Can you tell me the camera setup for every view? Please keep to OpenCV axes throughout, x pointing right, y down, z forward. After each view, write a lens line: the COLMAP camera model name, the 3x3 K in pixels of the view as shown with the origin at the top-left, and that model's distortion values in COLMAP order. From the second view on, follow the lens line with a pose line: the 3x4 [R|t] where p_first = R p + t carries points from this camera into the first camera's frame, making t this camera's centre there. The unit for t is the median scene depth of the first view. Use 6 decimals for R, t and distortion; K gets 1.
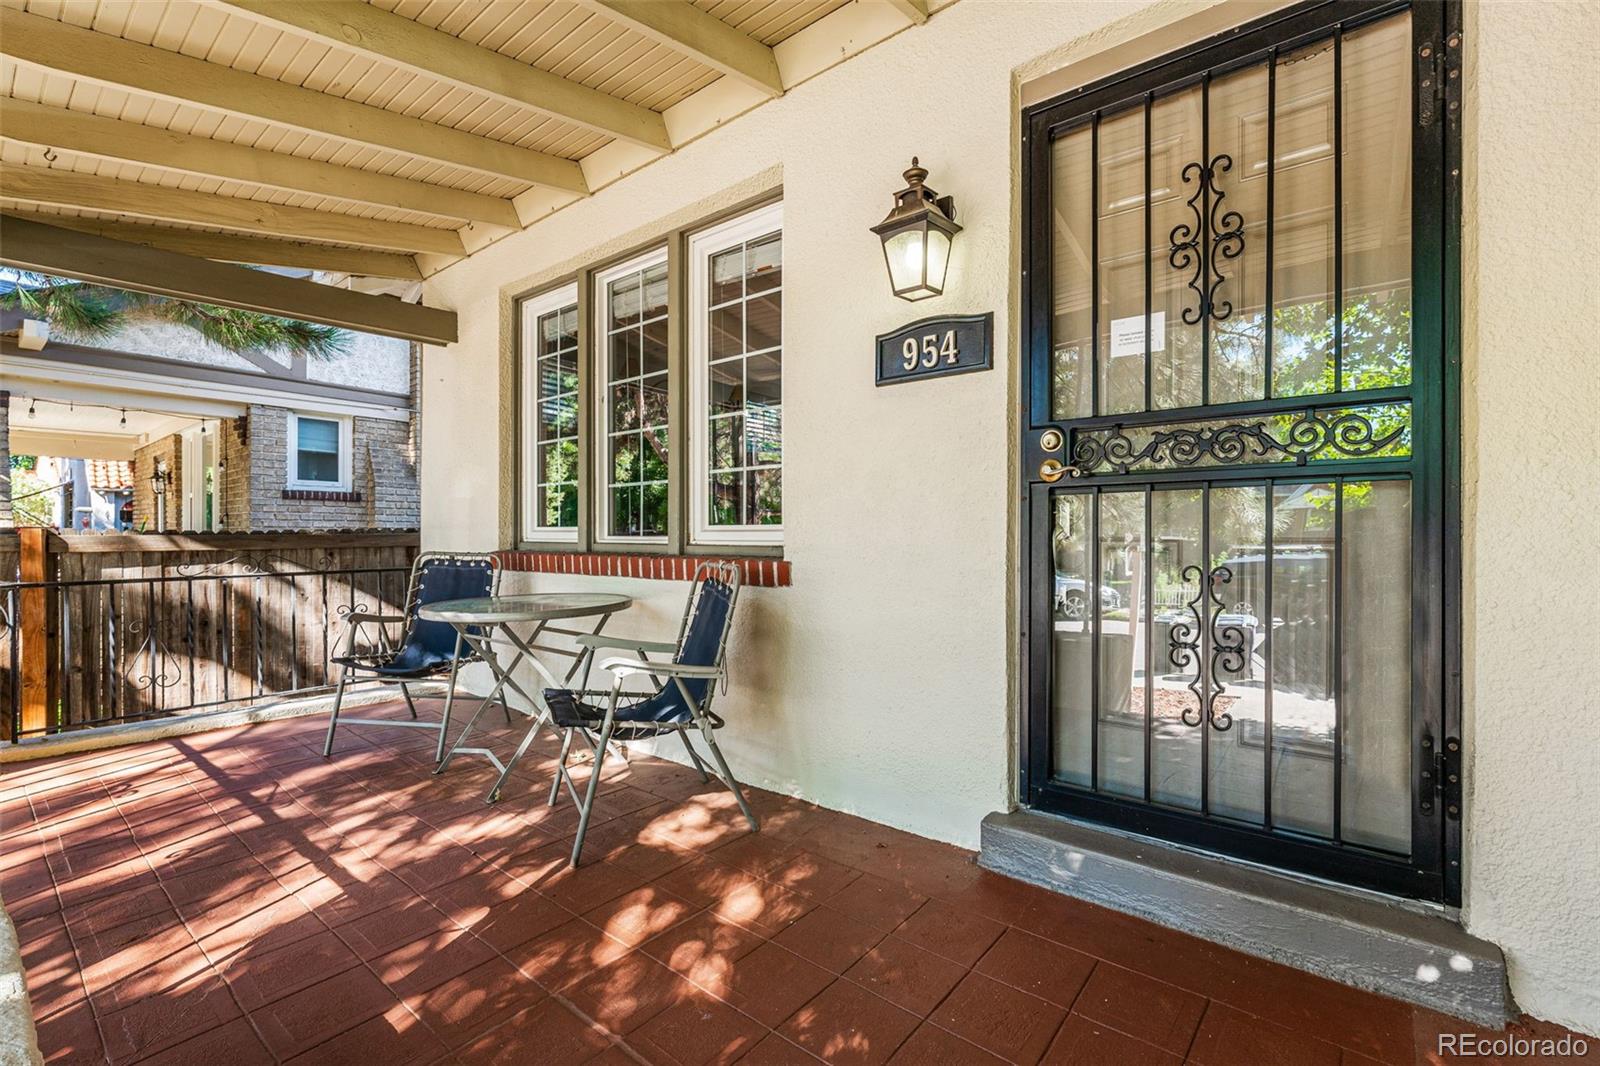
lens RADIAL K [[641.6, 0, 797.0], [0, 641.6, 531.1], [0, 0, 1]] dist [-0.001013, -0.000199]
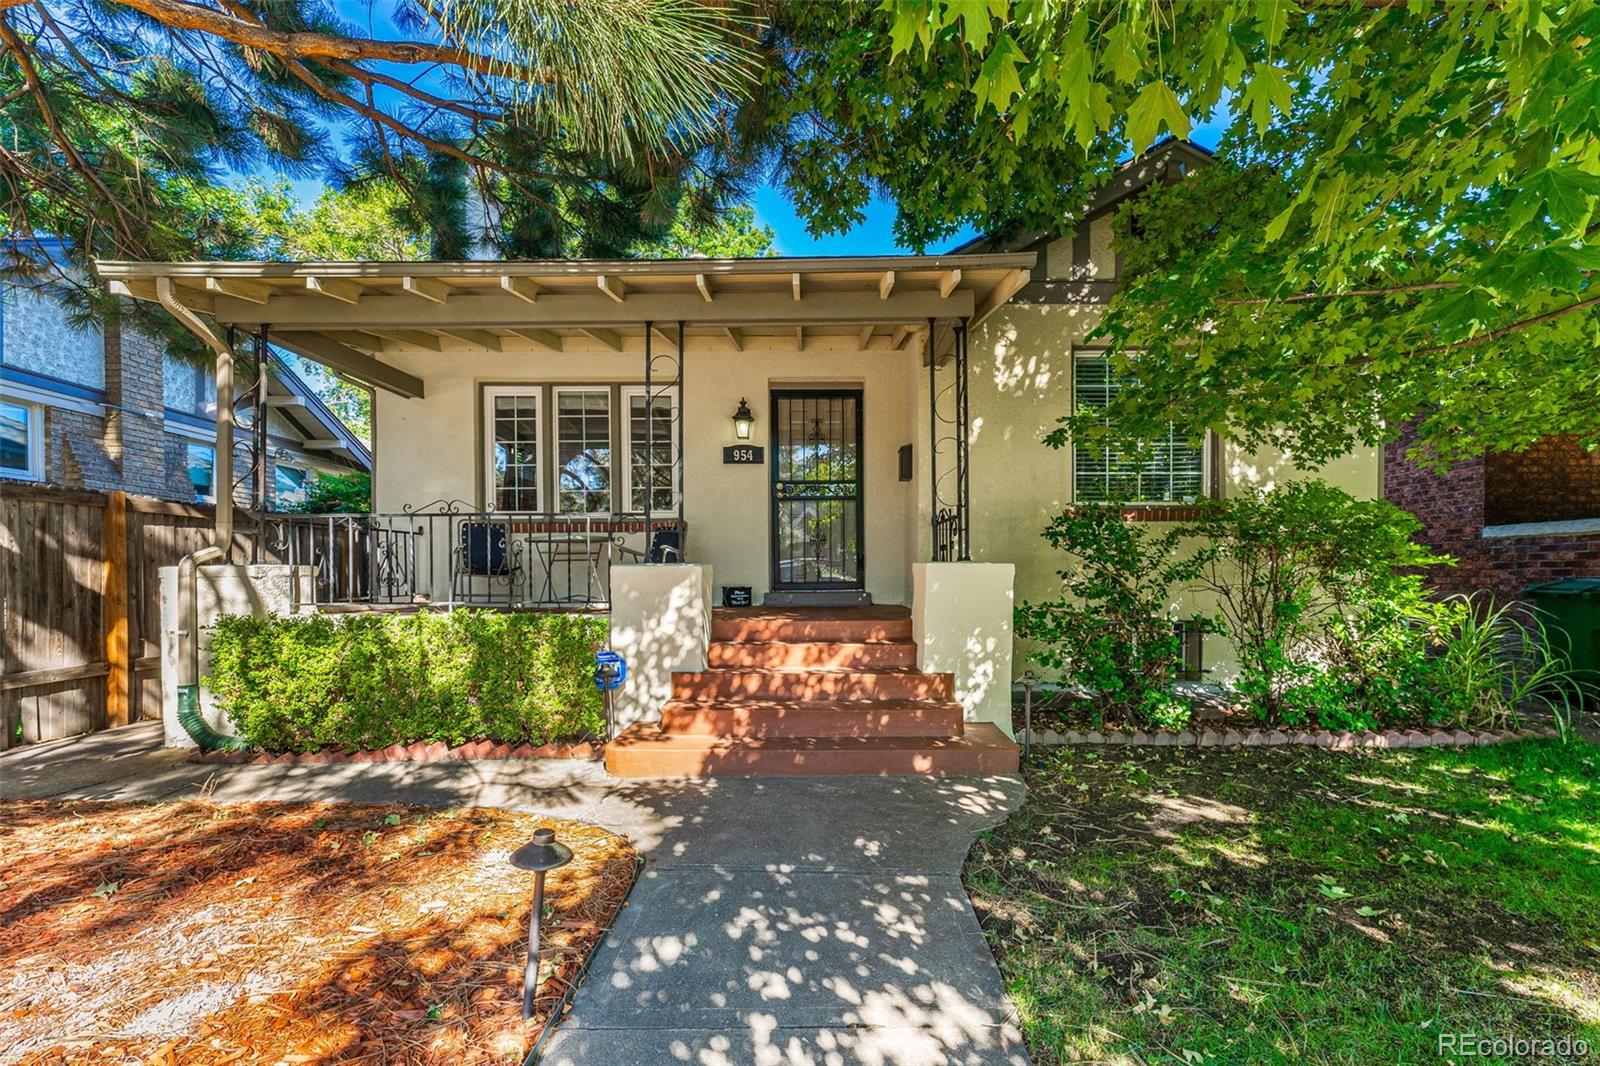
lens RADIAL K [[641.6, 0, 797.0], [0, 641.6, 531.1], [0, 0, 1]] dist [-0.001013, -0.000199]
pose [[0.791902, 0.010992, 0.610549, -1.565688], [0.012931, 0.999312, -0.034763, 0.211905], [-0.610511, 0.035424, 0.791215, -1.704000]]
